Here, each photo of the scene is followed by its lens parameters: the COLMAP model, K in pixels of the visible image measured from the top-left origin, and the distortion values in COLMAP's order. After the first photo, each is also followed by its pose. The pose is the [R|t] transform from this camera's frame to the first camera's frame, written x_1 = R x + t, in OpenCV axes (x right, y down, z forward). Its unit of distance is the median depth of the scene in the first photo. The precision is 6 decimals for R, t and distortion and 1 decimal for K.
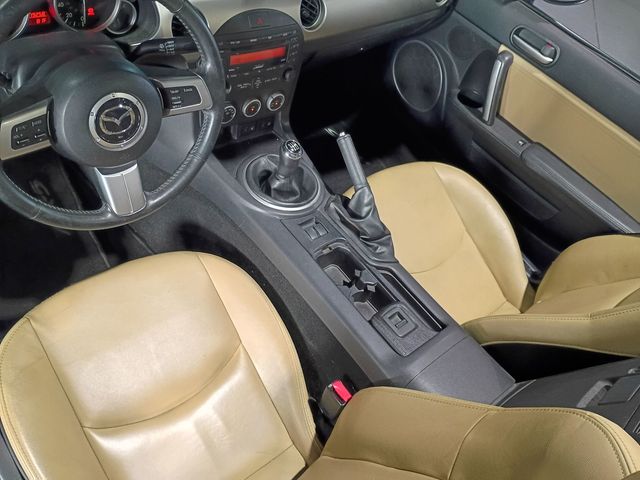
lens RADIAL K [[557.6, 0, 320.0], [0, 557.6, 240.0], [0, 0, 1]] dist [0.013831, -0.000050]
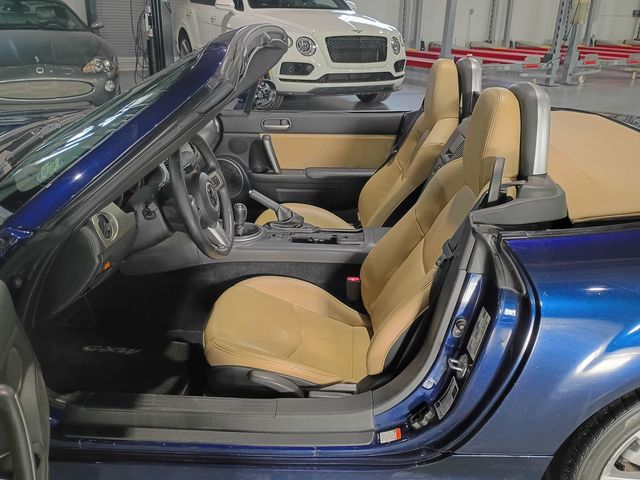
lens RADIAL K [[557.6, 0, 320.0], [0, 557.6, 240.0], [0, 0, 1]] dist [0.013831, -0.000050]
pose [[0.639276, -0.541271, 0.546216, -0.868057], [0.674600, 0.735701, -0.060494, 0.169162], [-0.369108, 0.407150, 0.835457, -0.515233]]
